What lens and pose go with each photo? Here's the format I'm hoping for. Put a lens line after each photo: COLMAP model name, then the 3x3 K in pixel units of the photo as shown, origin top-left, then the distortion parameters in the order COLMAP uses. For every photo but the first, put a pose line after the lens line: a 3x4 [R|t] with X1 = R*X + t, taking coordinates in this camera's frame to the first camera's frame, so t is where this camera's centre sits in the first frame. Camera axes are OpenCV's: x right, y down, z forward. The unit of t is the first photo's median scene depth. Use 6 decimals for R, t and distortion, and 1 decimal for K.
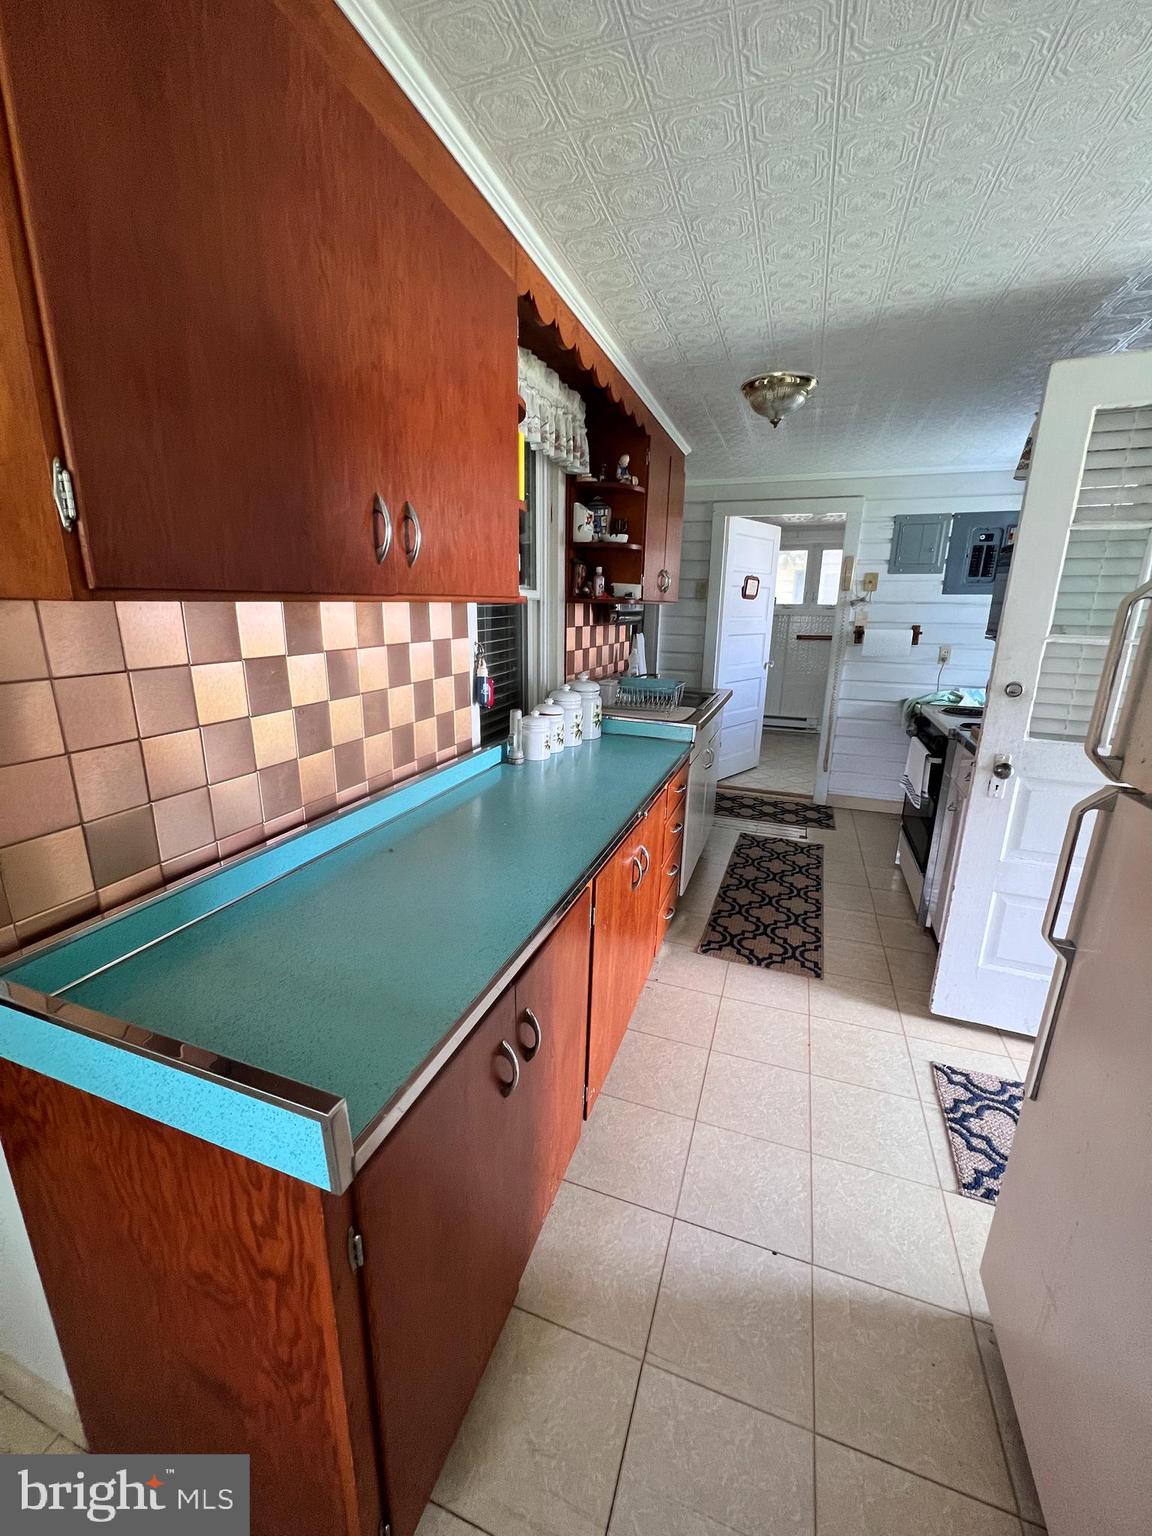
lens RADIAL K [[613.7, 0, 572.0], [0, 613.7, 766.6], [0, 0, 1]] dist [-0.003743, -0.000190]
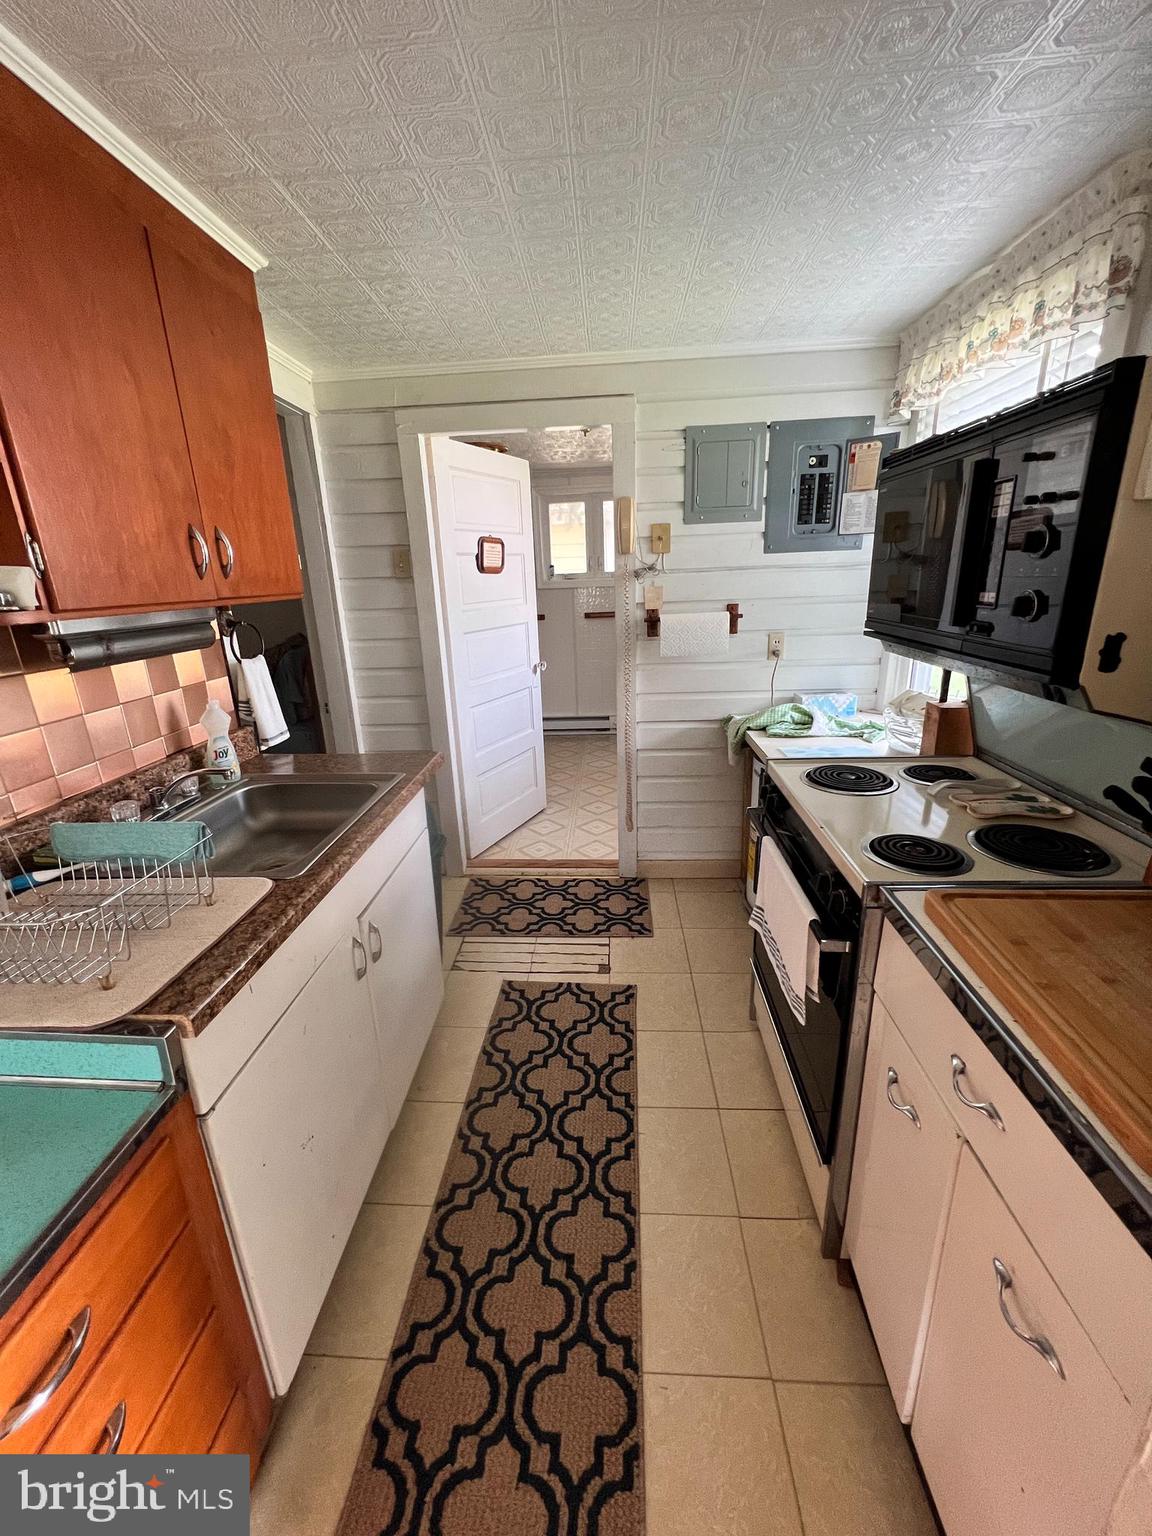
lens RADIAL K [[613.7, 0, 572.9], [0, 613.7, 765.9], [0, 0, 1]] dist [-0.003743, -0.000190]
pose [[0.956484, -0.133402, 0.259503, 0.209611], [0.121485, 0.990686, 0.061506, -0.120919], [-0.265291, -0.027304, 0.963782, 0.415259]]
